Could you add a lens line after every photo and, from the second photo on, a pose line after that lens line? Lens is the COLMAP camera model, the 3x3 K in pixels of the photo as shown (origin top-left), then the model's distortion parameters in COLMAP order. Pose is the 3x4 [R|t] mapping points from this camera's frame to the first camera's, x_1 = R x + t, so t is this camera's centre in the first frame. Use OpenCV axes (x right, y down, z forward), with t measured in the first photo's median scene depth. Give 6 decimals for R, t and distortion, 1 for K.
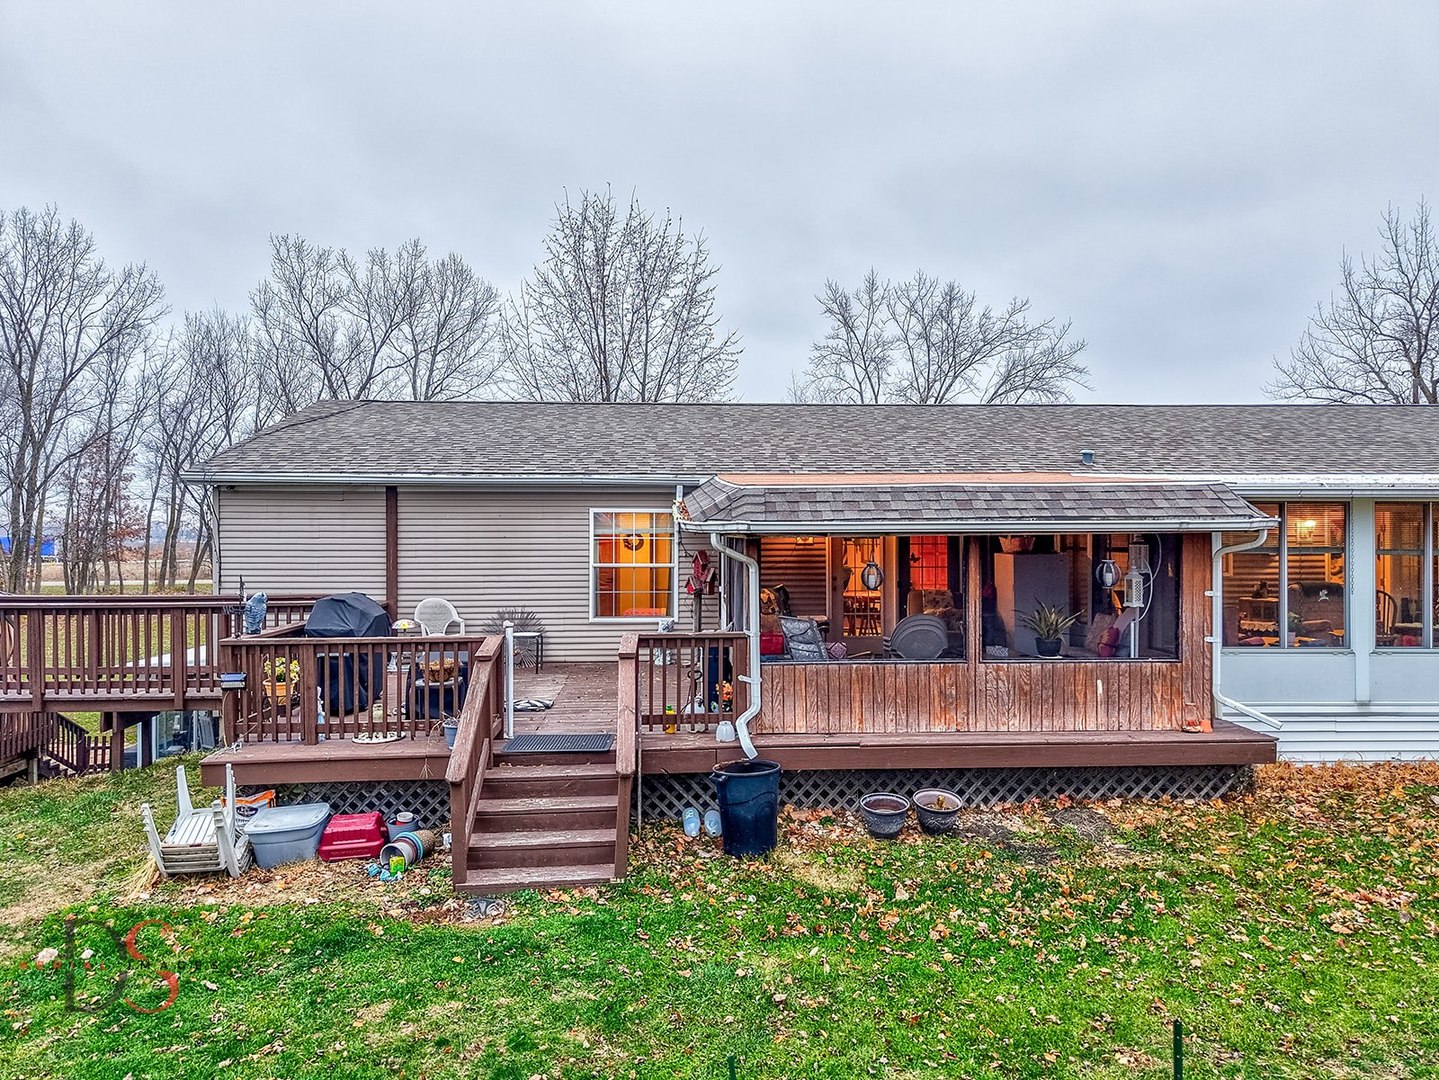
lens RADIAL K [[973.2, 0, 718.9], [0, 973.2, 541.3], [0, 0, 1]] dist [0.023407, -0.008571]
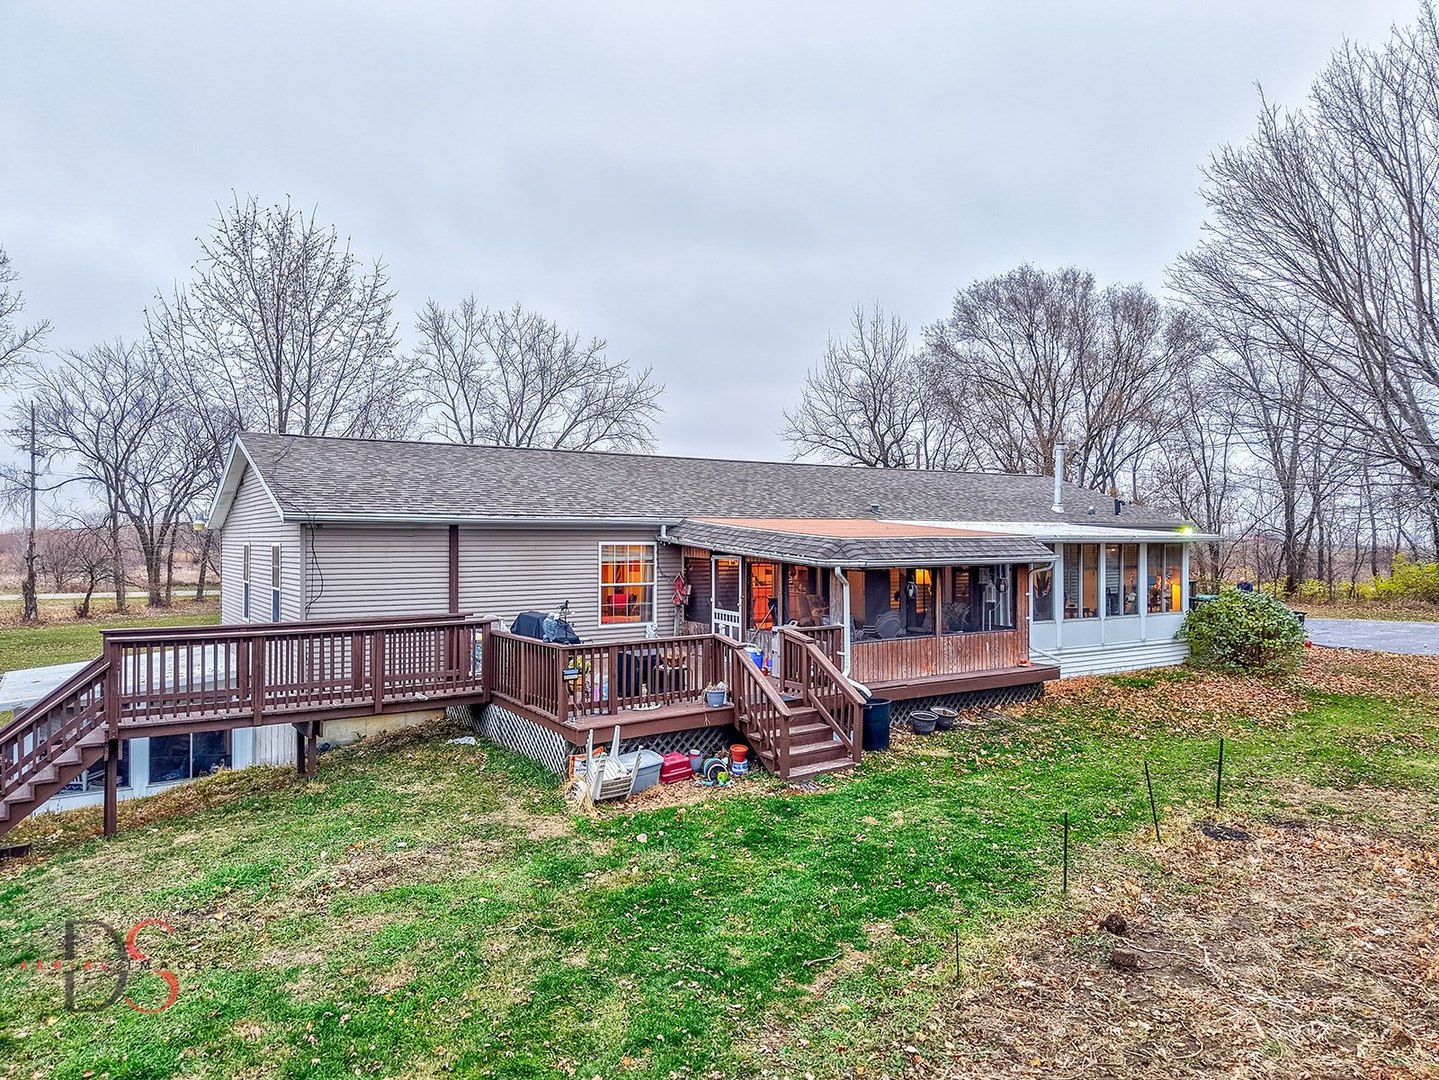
lens RADIAL K [[973.2, 0, 720.8], [0, 973.2, 533.0], [0, 0, 1]] dist [0.023407, -0.008571]
pose [[0.859099, 0.002141, 0.511805, -0.946088], [0.005983, 0.999881, -0.014226, -0.037791], [-0.511774, 0.015284, 0.858984, -0.307814]]
